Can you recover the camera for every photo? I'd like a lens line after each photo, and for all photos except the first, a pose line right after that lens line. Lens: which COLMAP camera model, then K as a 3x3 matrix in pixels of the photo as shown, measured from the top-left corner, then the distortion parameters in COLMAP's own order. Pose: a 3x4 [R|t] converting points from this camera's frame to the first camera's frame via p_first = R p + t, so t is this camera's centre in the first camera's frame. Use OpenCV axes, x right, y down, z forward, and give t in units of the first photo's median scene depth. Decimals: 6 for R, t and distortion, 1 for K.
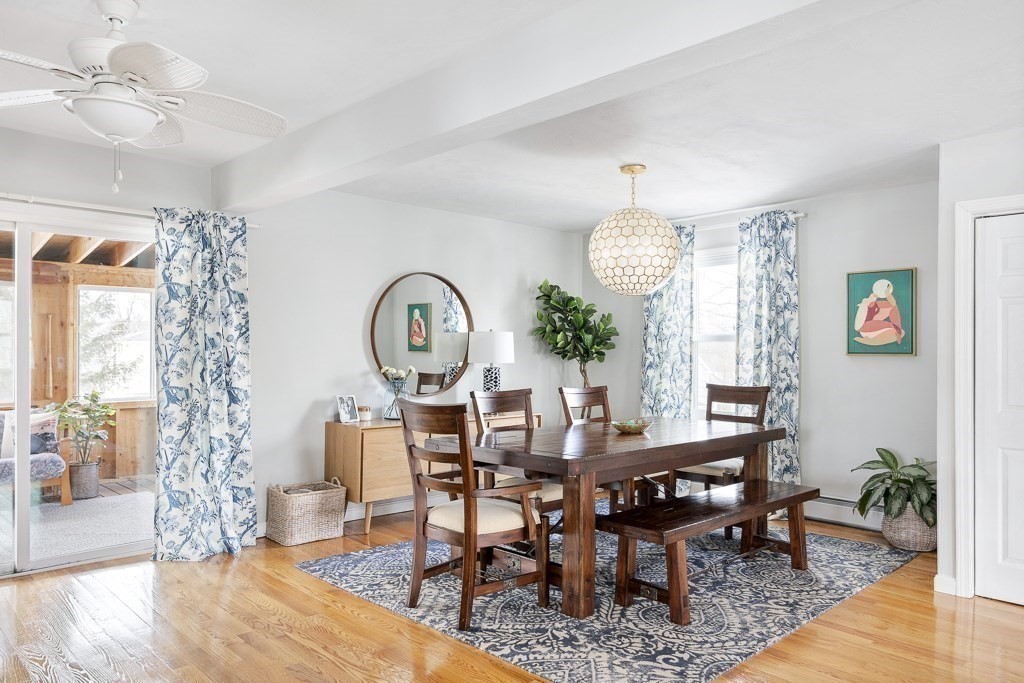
lens RADIAL K [[725.6, 0, 512.0], [0, 725.6, 341.5], [0, 0, 1]] dist [0.001607, 0.000480]
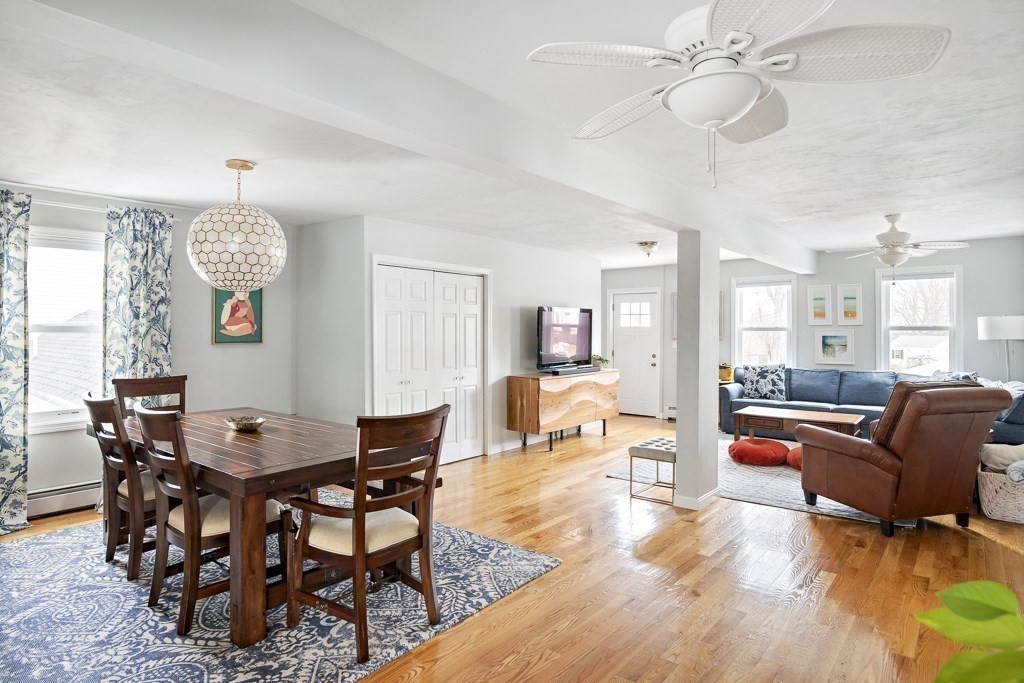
lens RADIAL K [[570.0, 0, 509.7], [0, 570.0, 324.5], [0, 0, 1]] dist [-0.015503, -0.000379]
pose [[-0.115878, 0.005151, 0.993250, -0.643552], [-0.011806, 0.999909, -0.006563, -0.016898], [-0.993193, -0.012487, -0.115807, 0.722804]]
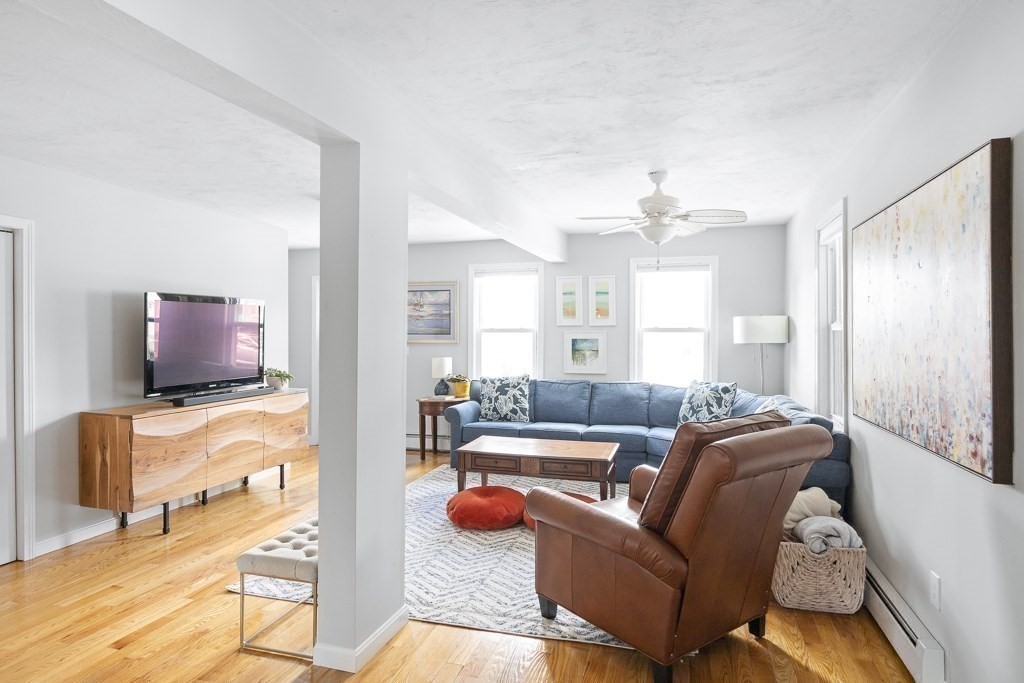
lens RADIAL K [[598.2, 0, 512.0], [0, 598.2, 341.5], [0, 0, 1]] dist [-0.001274, -0.000241]
pose [[-0.490487, -0.020393, 0.871210, -0.217585], [-0.013461, 0.999784, 0.015825, -0.020120], [-0.871345, -0.003966, -0.490655, 0.405270]]
